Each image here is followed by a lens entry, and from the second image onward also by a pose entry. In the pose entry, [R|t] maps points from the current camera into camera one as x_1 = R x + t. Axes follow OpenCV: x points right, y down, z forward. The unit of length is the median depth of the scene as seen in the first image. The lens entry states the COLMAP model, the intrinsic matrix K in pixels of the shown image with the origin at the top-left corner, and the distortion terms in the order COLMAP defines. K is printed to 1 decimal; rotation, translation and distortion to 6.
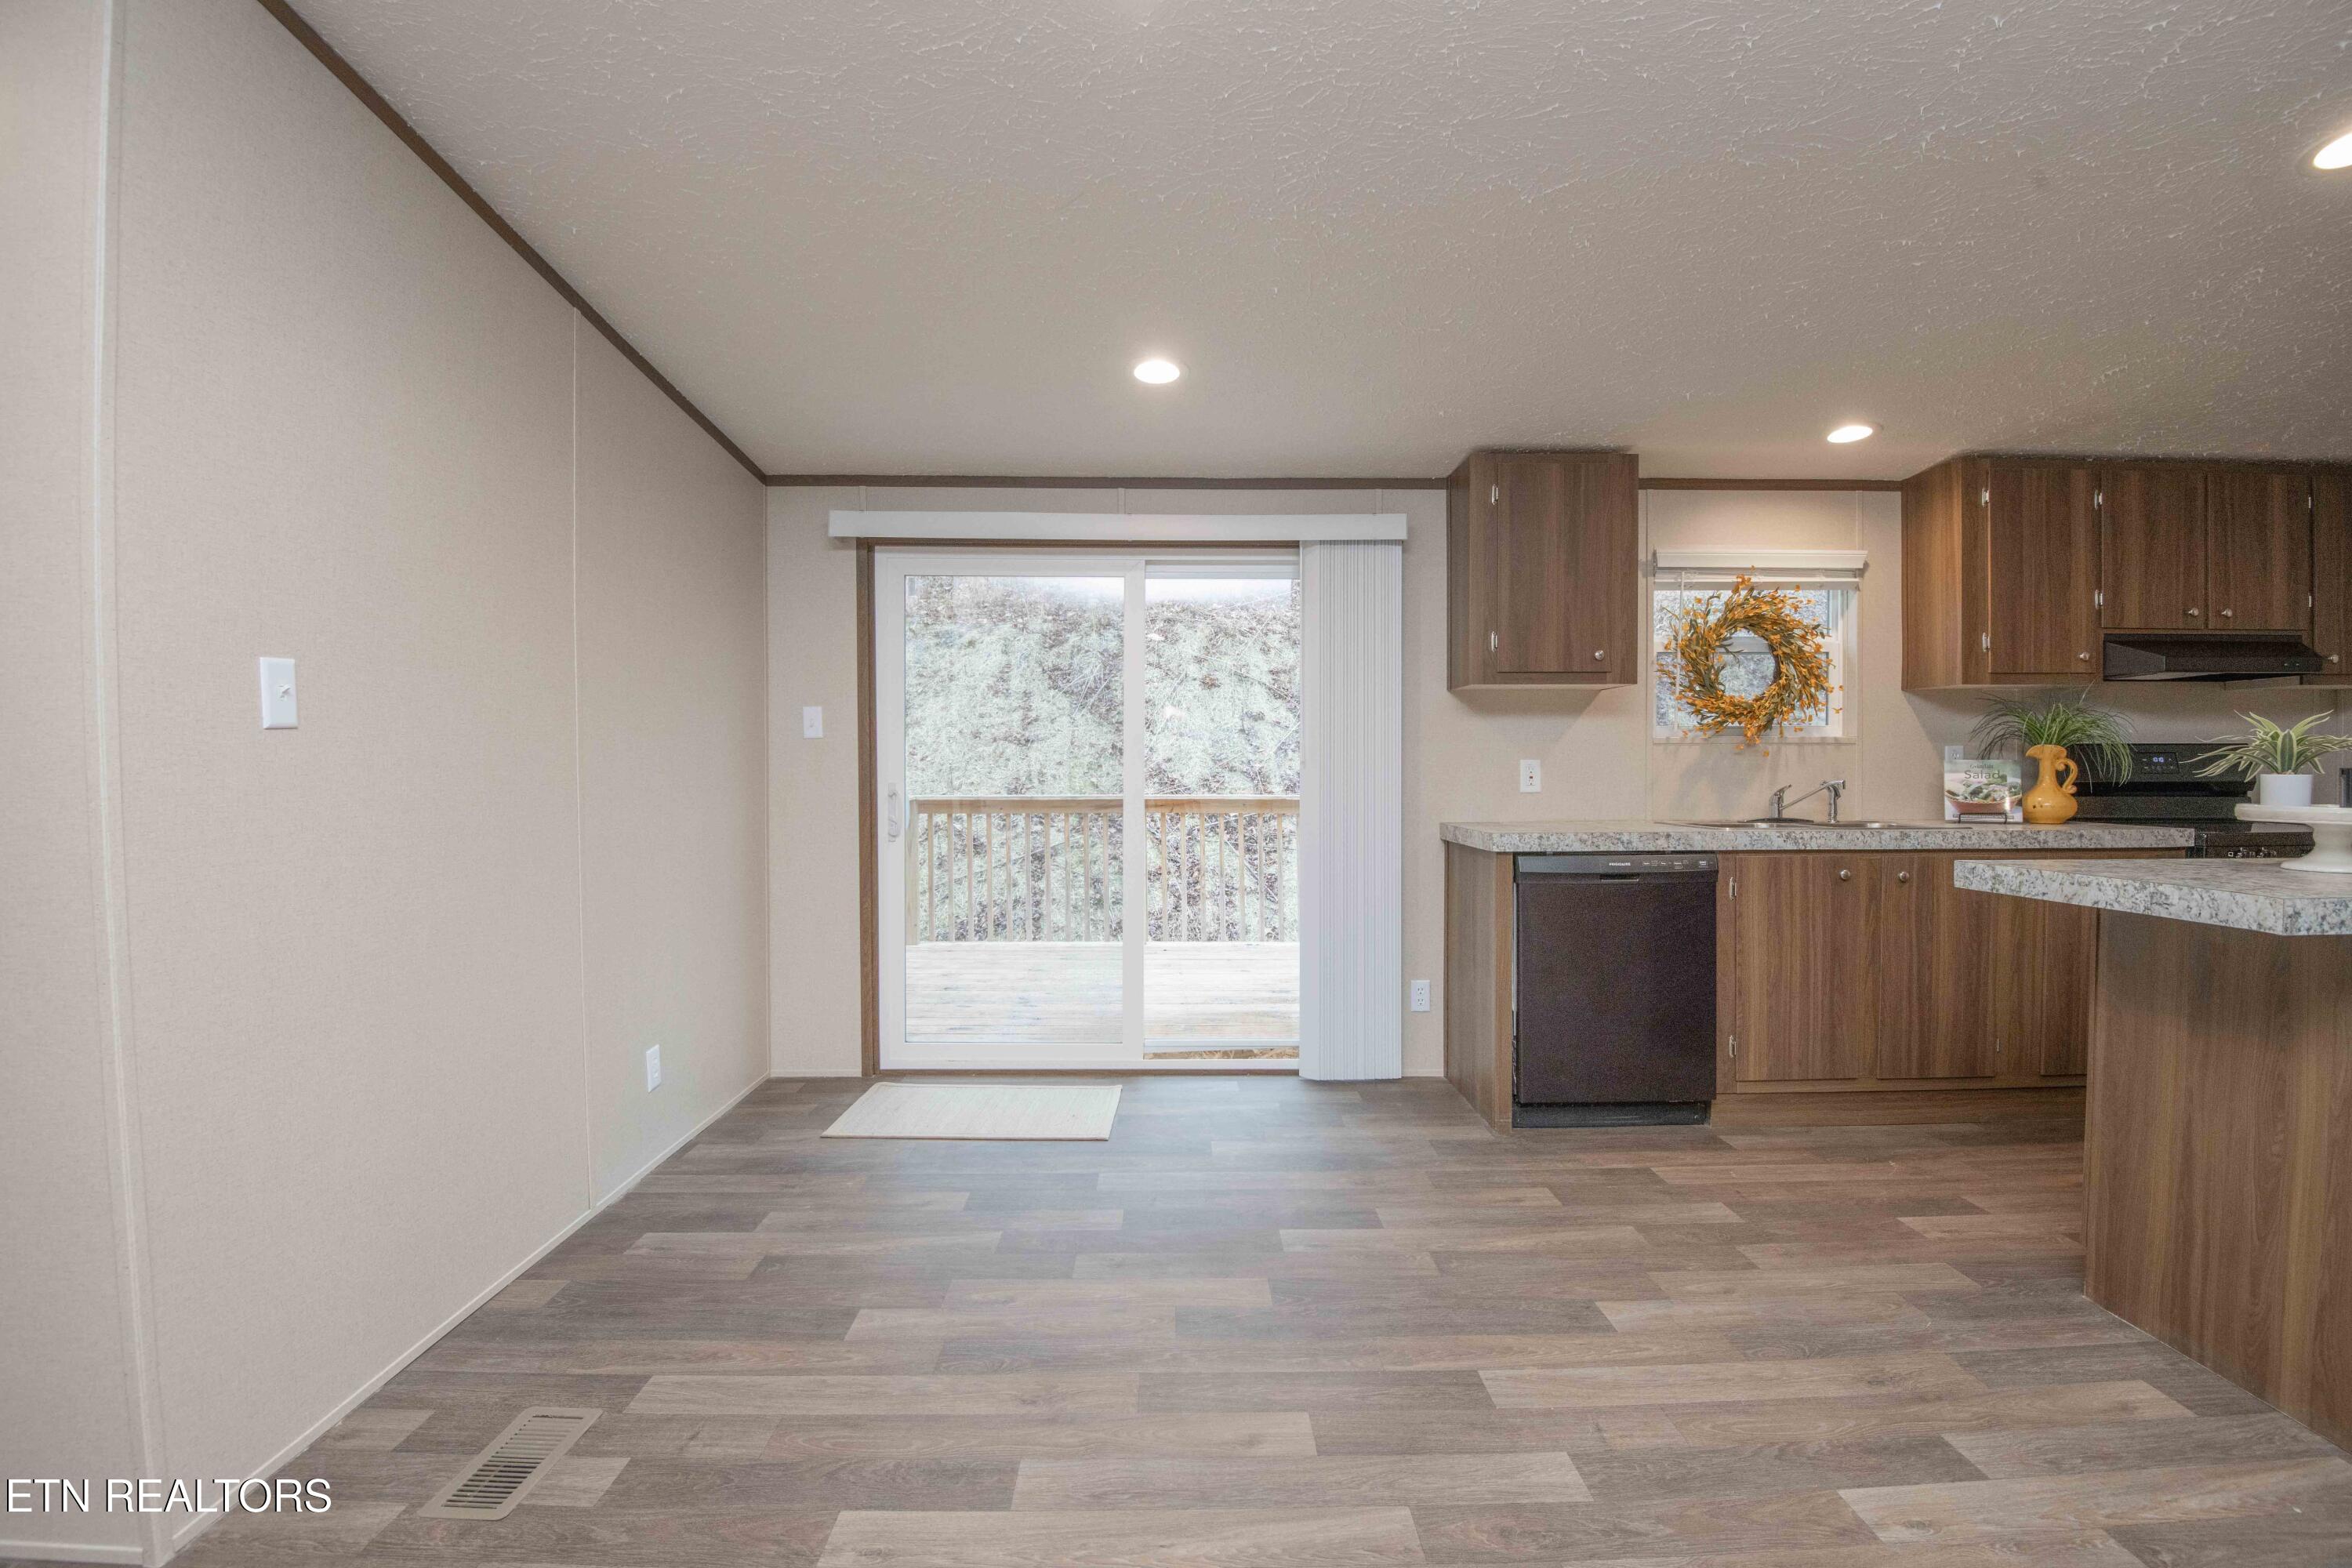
lens RADIAL K [[1087.4, 0, 1183.7], [0, 1087.4, 782.8], [0, 0, 1]] dist [-0.006626, -0.023971]
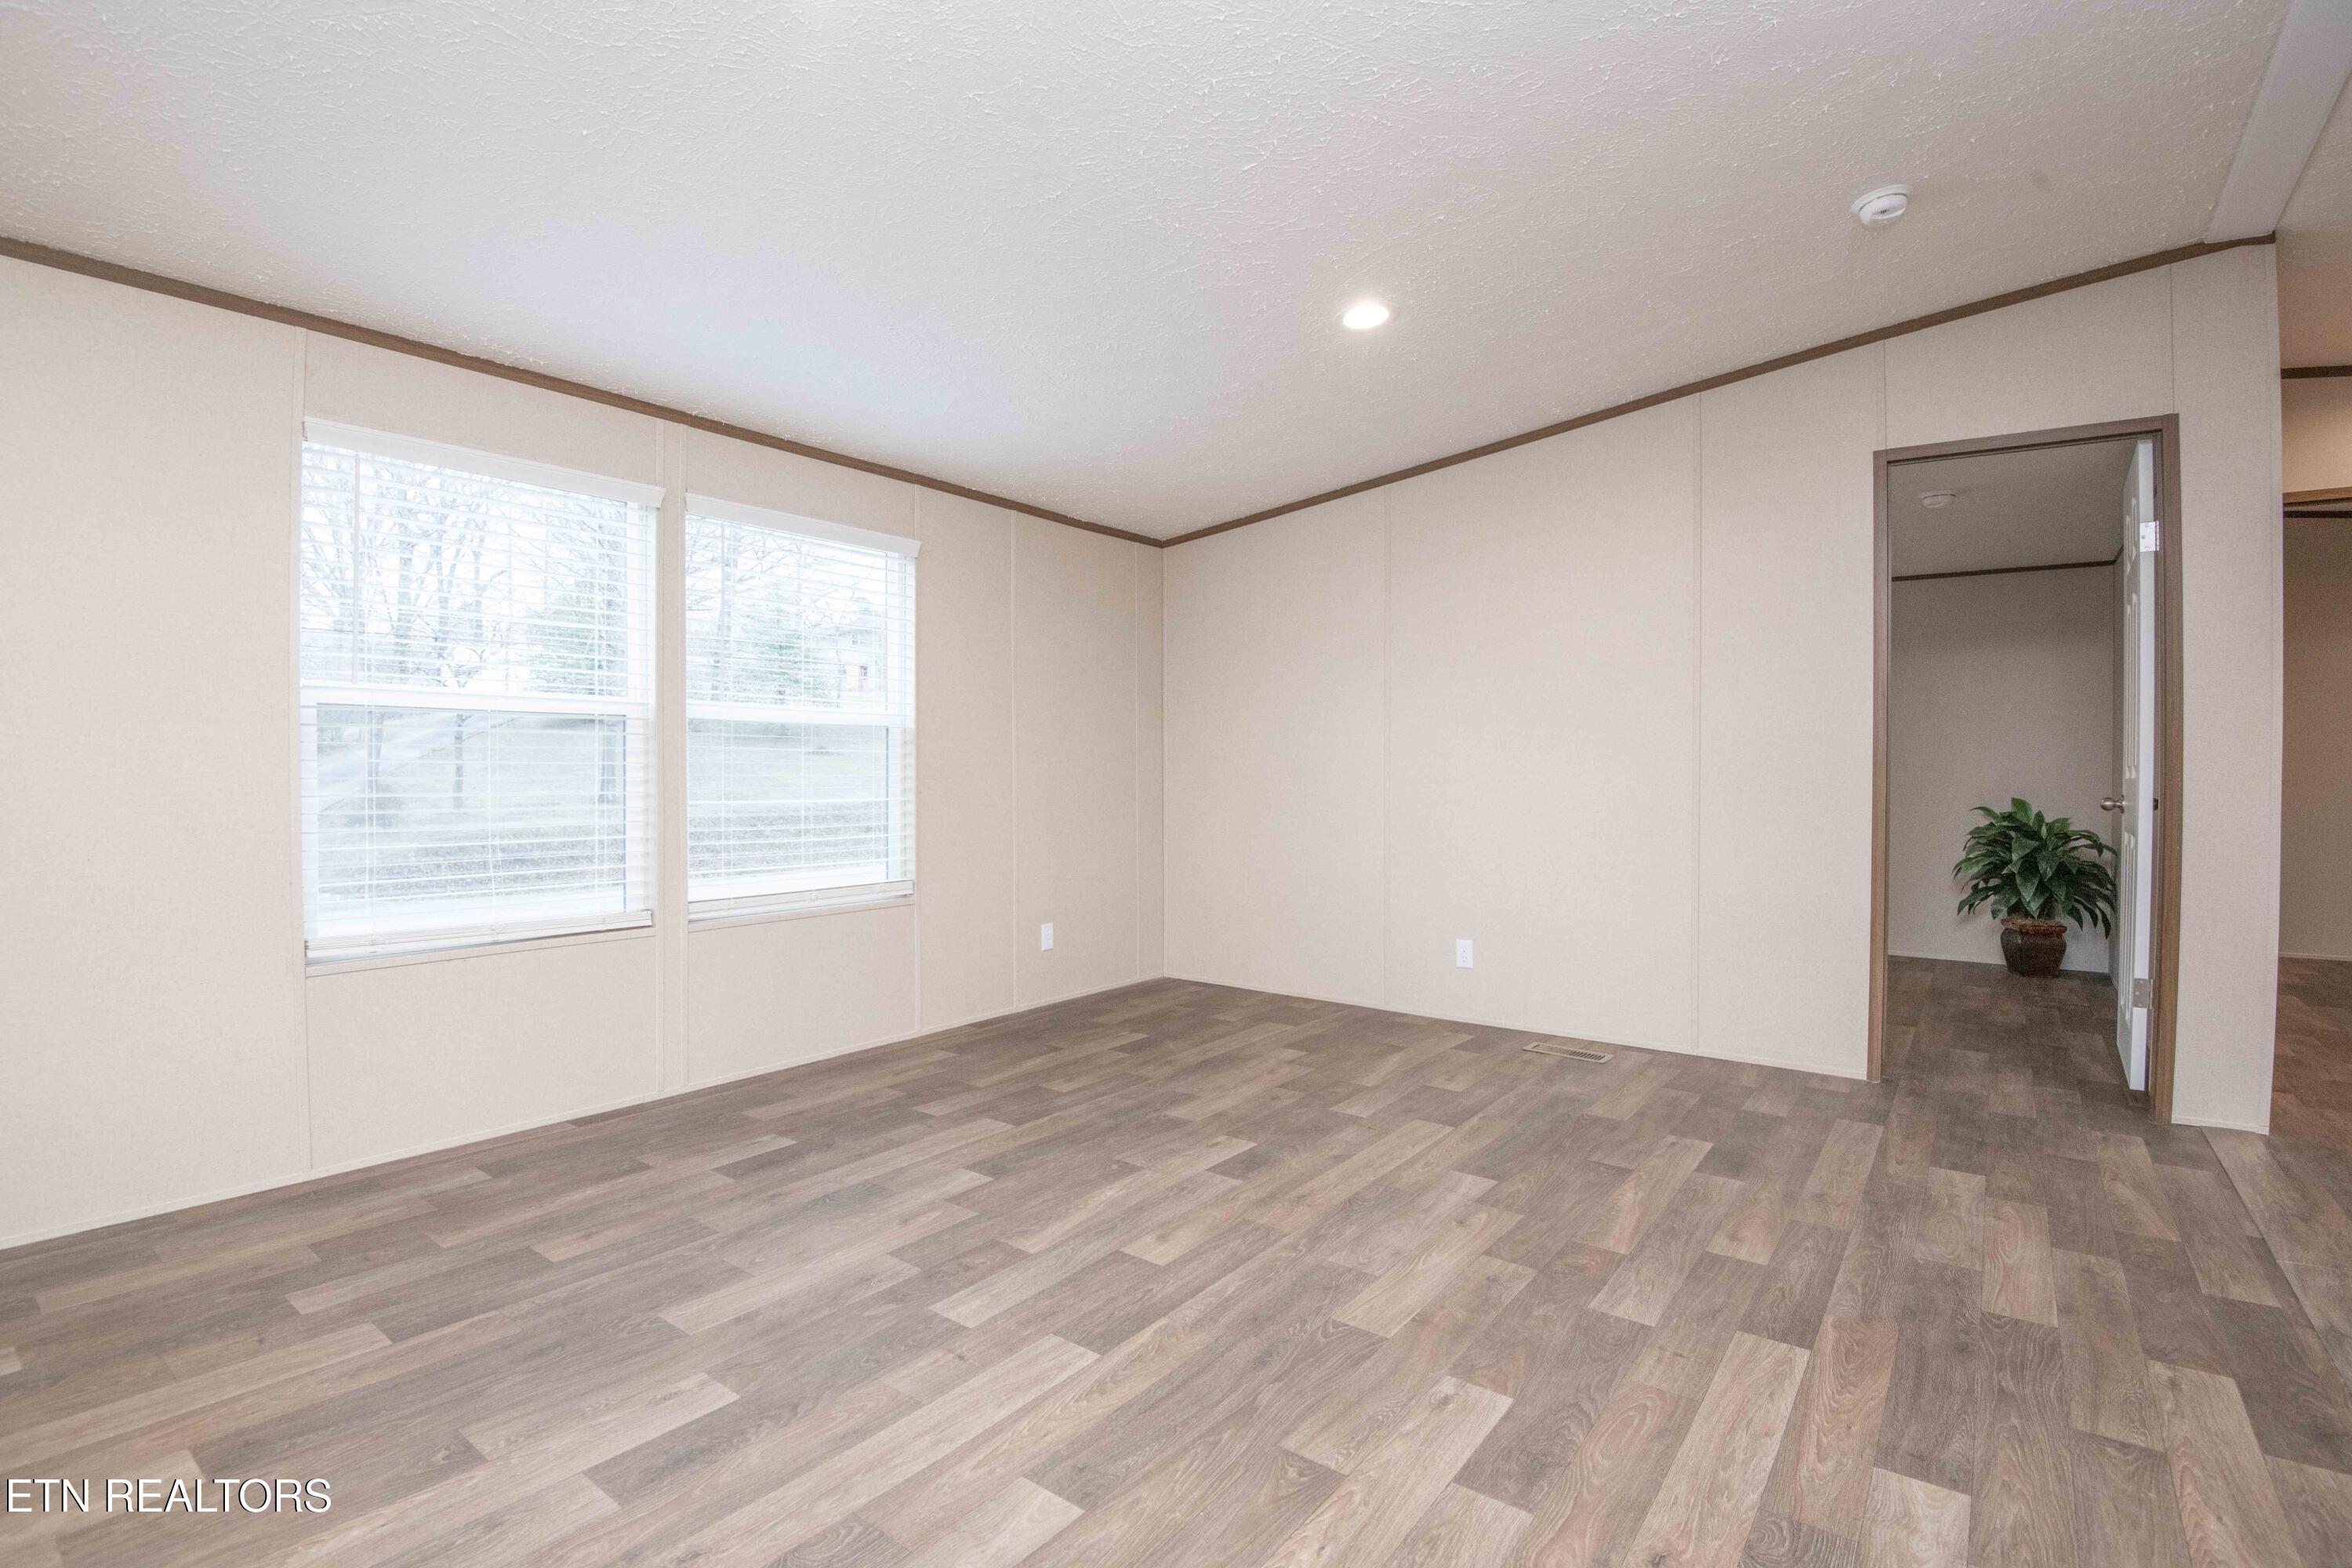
lens RADIAL K [[1090.8, 0, 1183.6], [0, 1090.8, 772.2], [0, 0, 1]] dist [-0.004730, -0.023114]
pose [[-0.613349, 0.003567, -0.789804, 0.594784], [-0.018077, 0.999664, 0.018552, 0.011354], [0.789605, 0.025656, -0.613079, 0.993913]]
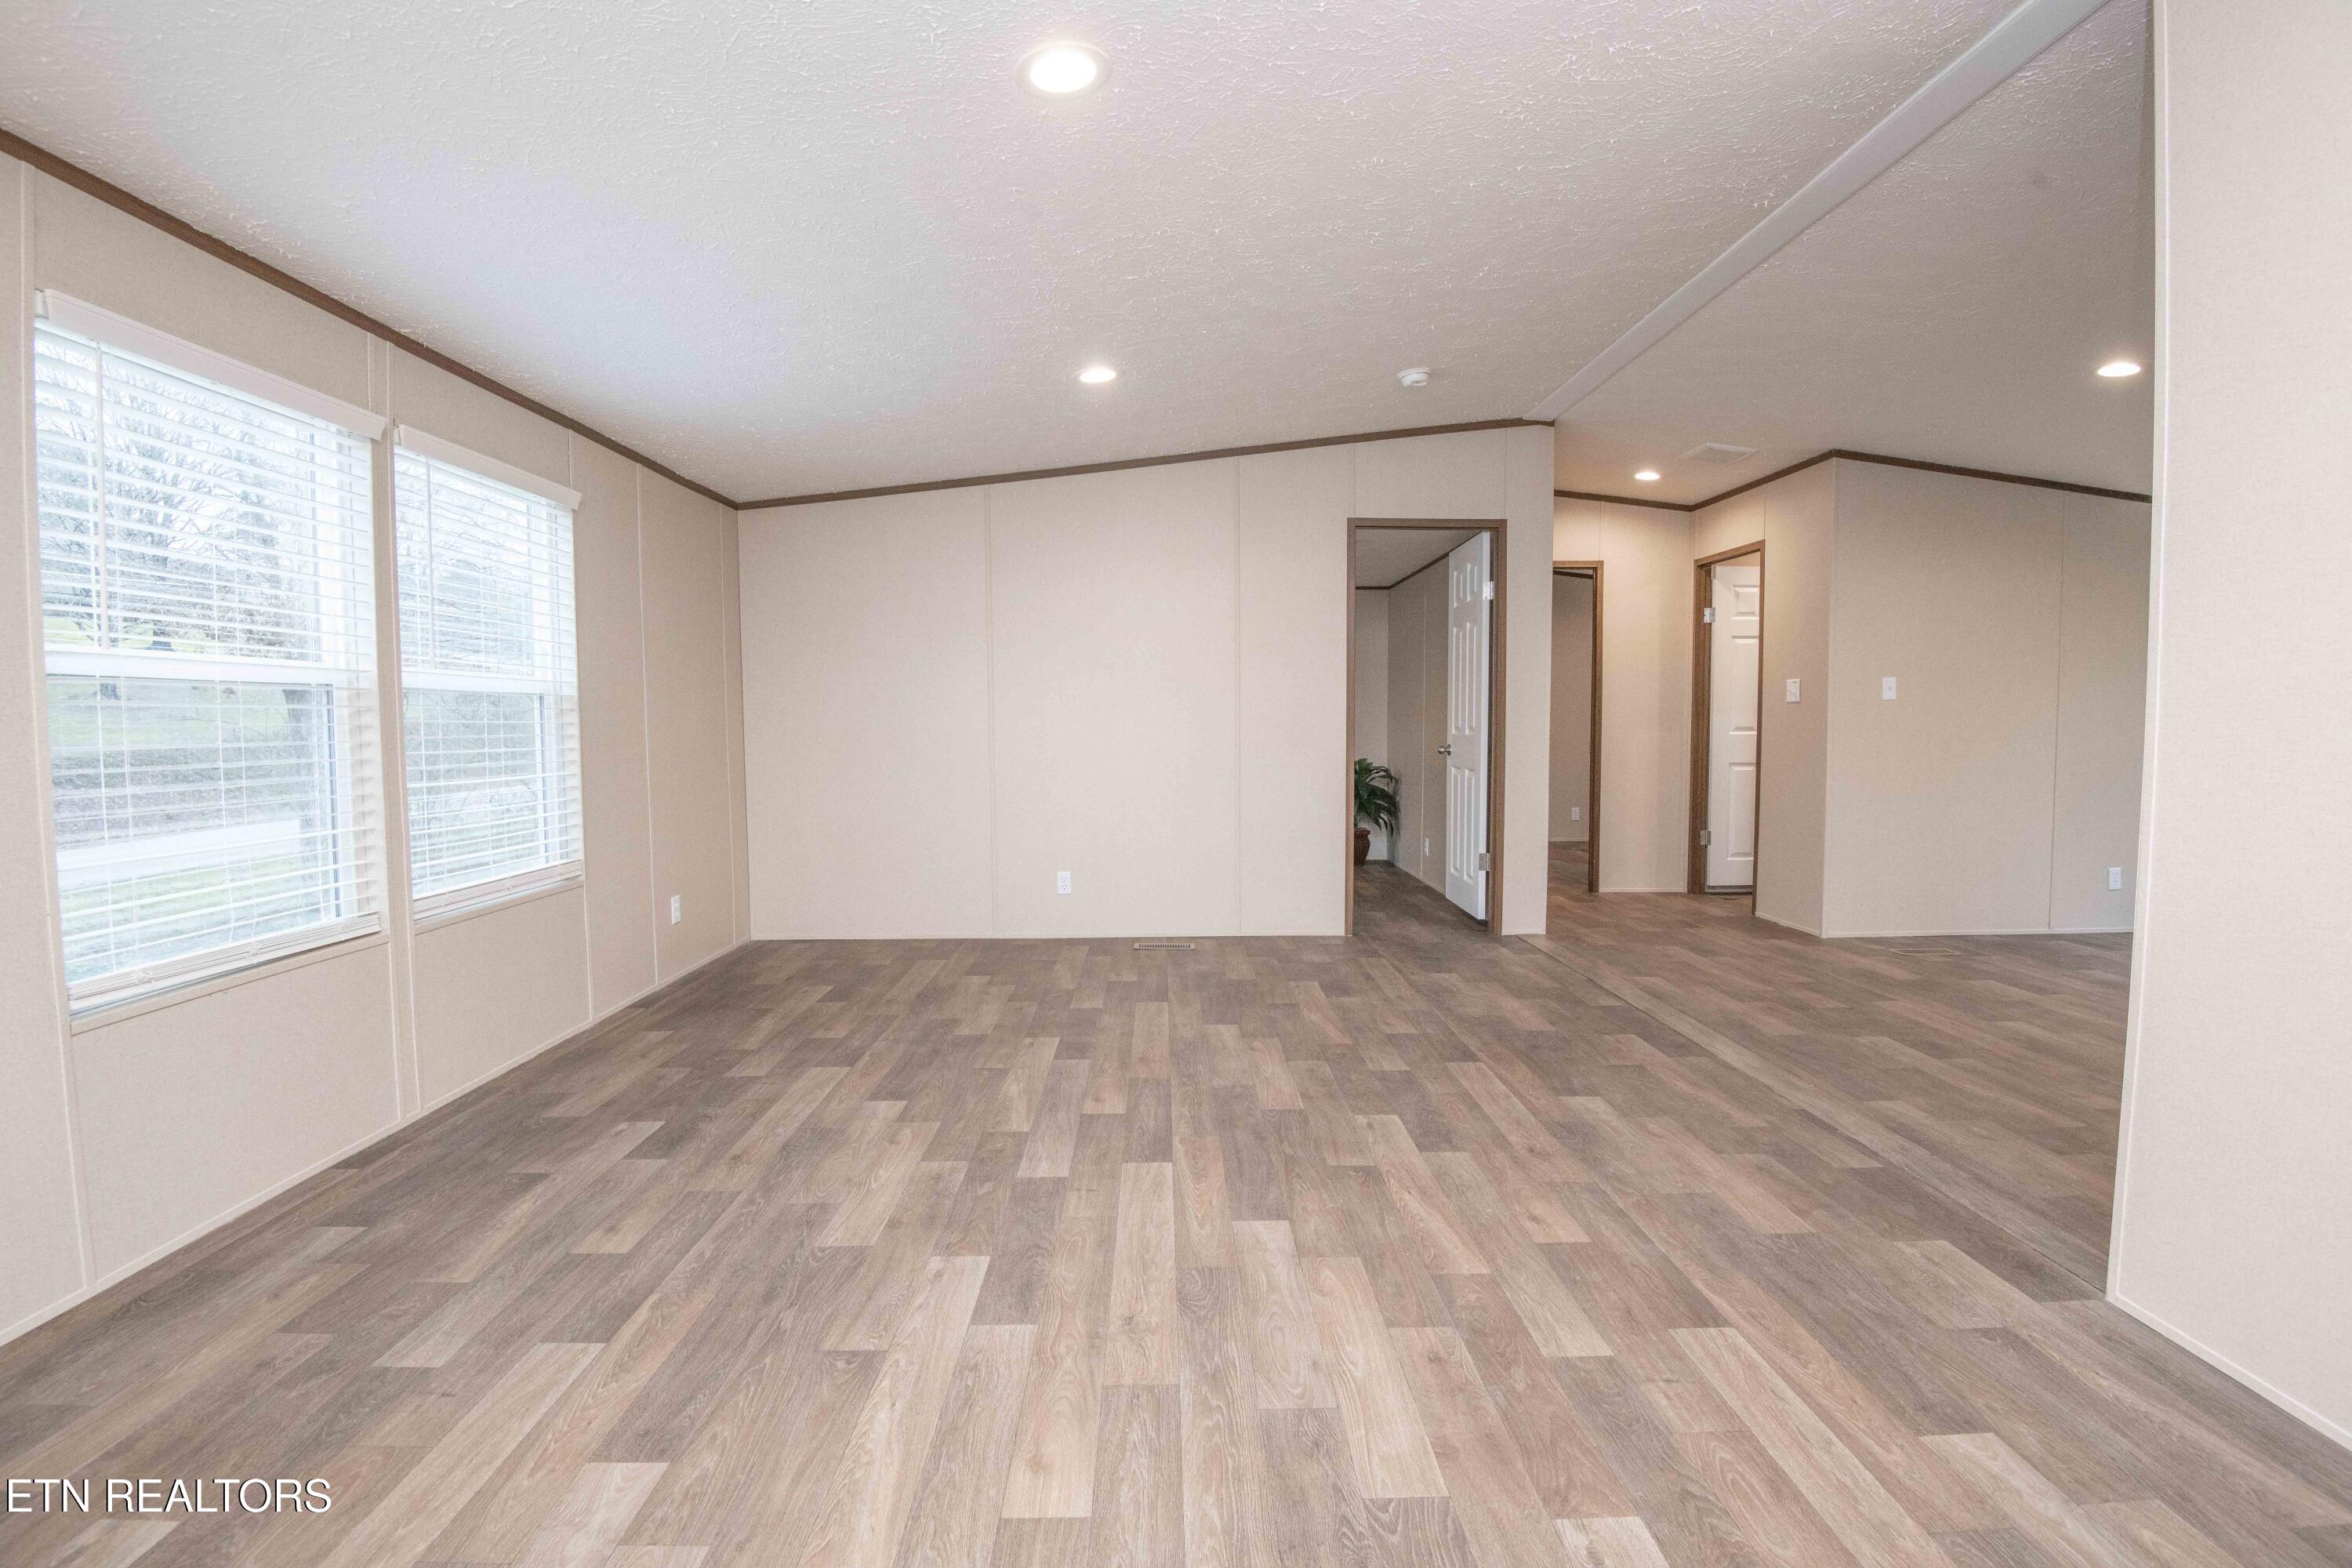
lens RADIAL K [[1087.4, 0, 1183.7], [0, 1087.4, 782.8], [0, 0, 1]] dist [-0.006626, -0.023971]
pose [[0.009204, 0.059723, -0.998173, 0.958846], [-0.017474, 0.998072, 0.059555, 0.001140], [0.999805, 0.016894, 0.010230, 0.608846]]
